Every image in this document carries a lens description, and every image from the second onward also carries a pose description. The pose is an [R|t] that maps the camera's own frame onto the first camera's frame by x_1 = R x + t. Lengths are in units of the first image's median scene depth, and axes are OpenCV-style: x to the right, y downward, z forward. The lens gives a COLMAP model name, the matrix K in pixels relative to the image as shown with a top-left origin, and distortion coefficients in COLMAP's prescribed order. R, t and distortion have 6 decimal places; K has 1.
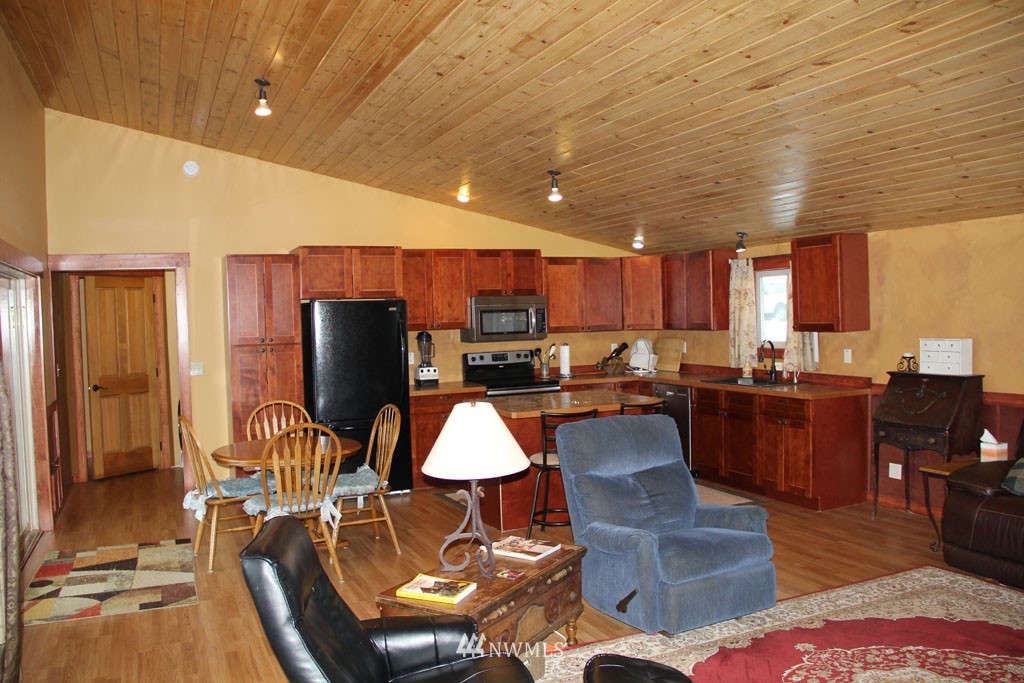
lens RADIAL K [[862.7, 0, 513.0], [0, 862.7, 340.1], [0, 0, 1]] dist [-0.120343, 0.073353]
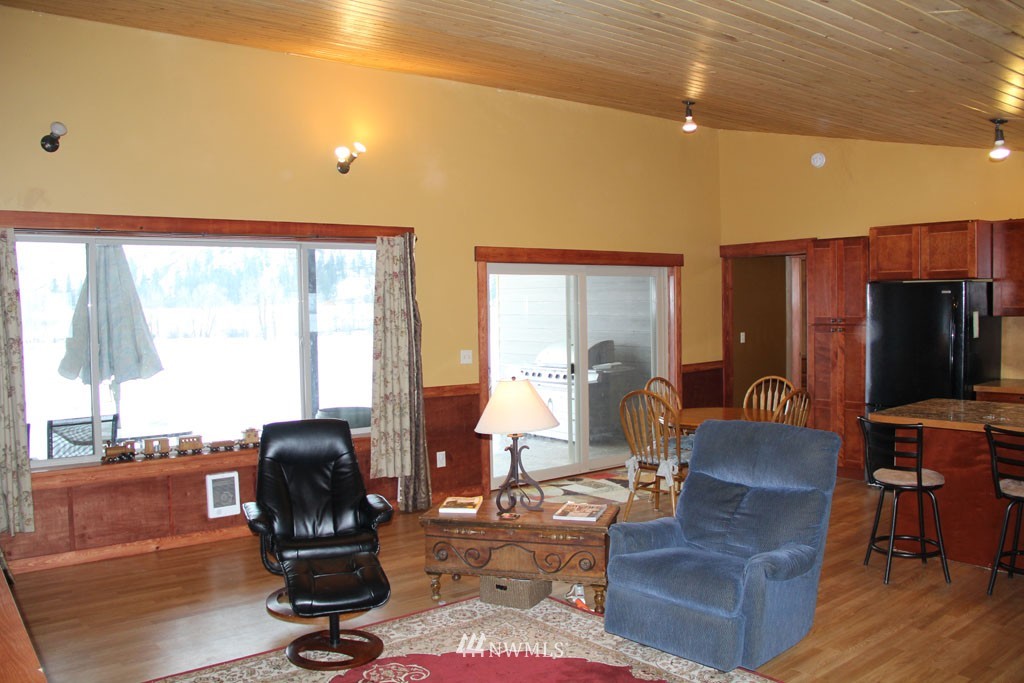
lens RADIAL K [[862.7, 0, 514.2], [0, 862.7, 347.7], [0, 0, 1]] dist [-0.120343, 0.073353]
pose [[0.240002, 0.072553, -0.968057, 0.632590], [-0.017698, 0.997365, 0.070362, -0.032874], [0.970611, 0.000245, 0.240653, 0.367973]]
